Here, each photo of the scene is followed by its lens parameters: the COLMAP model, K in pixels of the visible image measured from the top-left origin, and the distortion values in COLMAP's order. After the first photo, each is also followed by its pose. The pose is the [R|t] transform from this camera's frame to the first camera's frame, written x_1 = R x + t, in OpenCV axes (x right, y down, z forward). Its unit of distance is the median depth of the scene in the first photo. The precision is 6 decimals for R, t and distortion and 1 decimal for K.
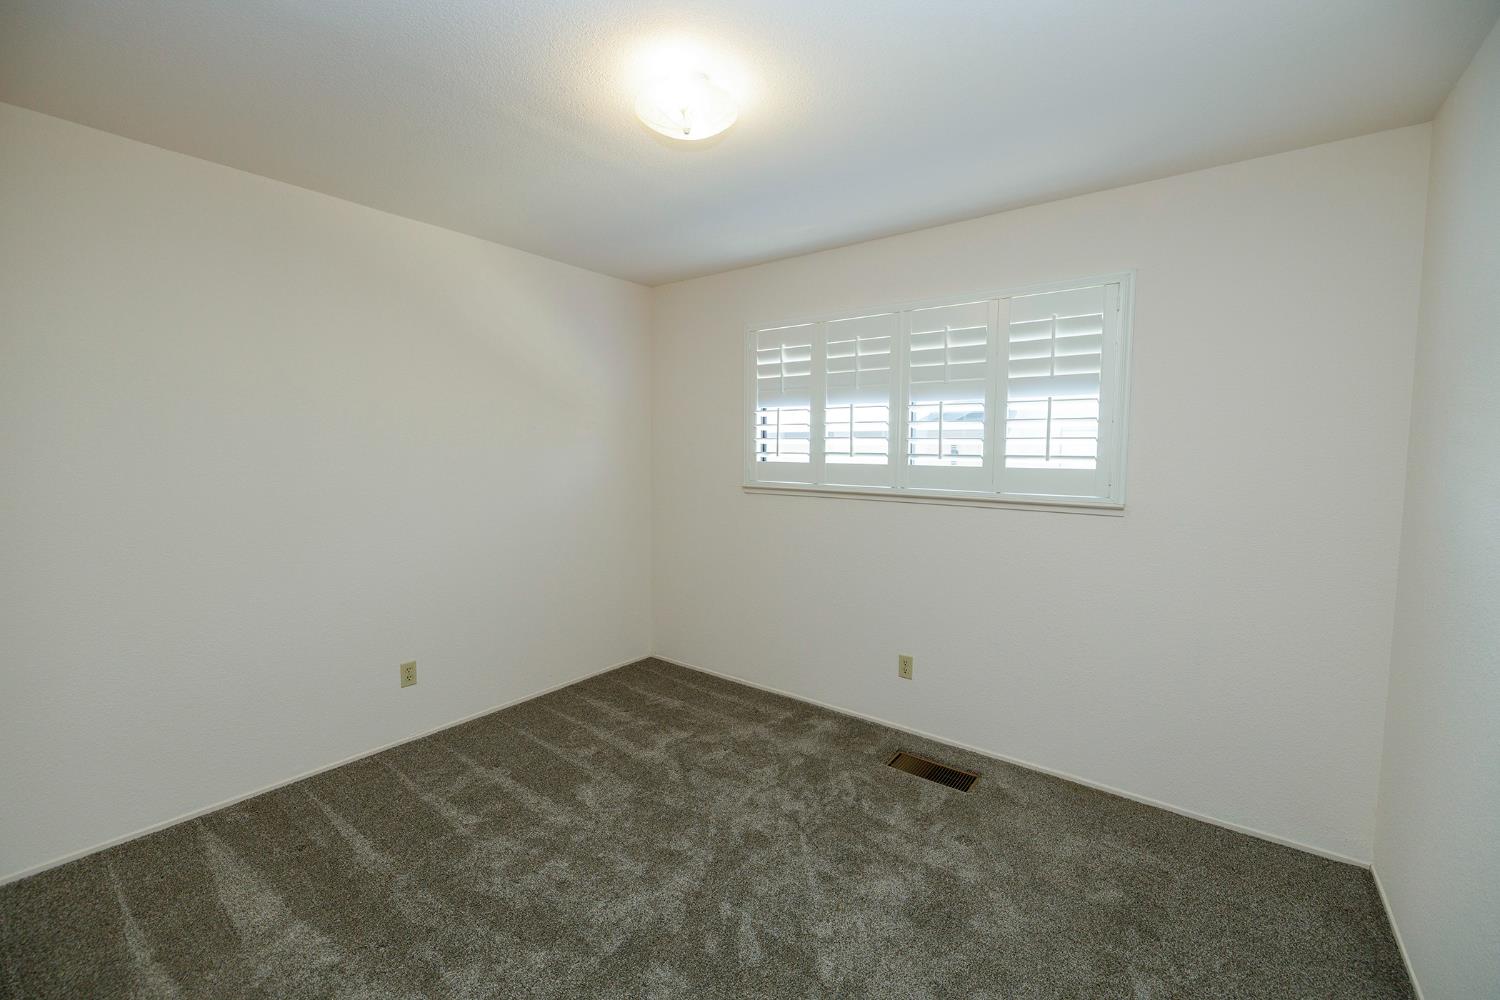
lens RADIAL K [[626.9, 0, 741.5], [0, 626.9, 495.1], [0, 0, 1]] dist [0.000038, 0.000604]
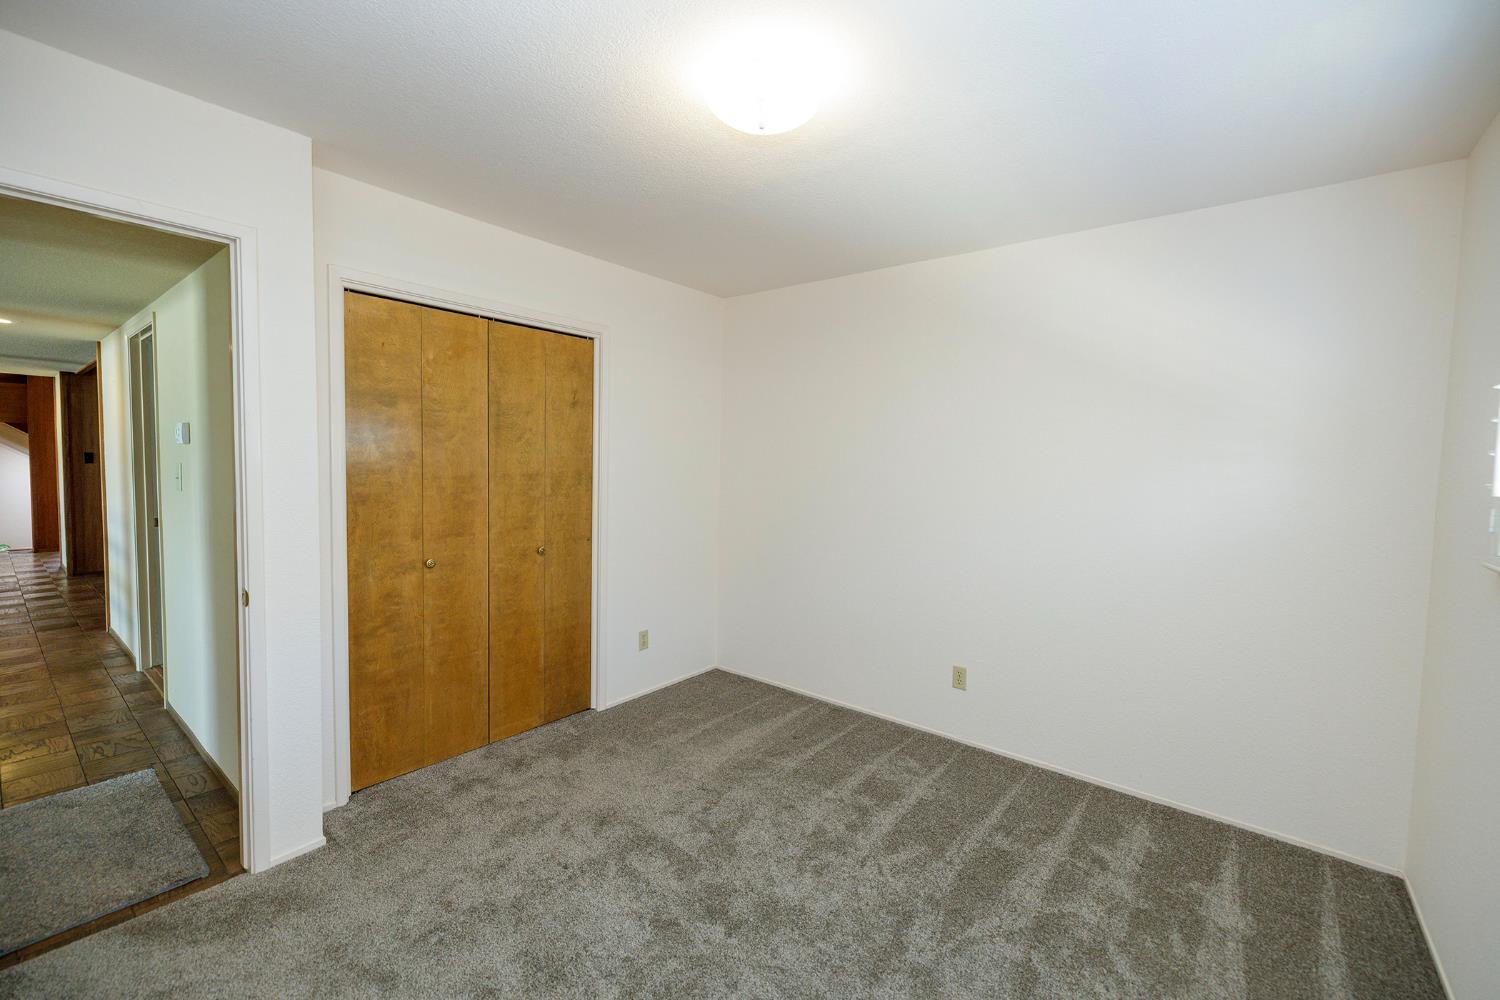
lens RADIAL K [[626.9, 0, 741.5], [0, 626.9, 495.1], [0, 0, 1]] dist [0.000038, 0.000604]
pose [[-0.008708, 0.053925, -0.998507, 0.536008], [-0.105568, 0.992915, 0.054544, -0.041067], [0.994374, 0.105886, -0.002953, 0.629559]]
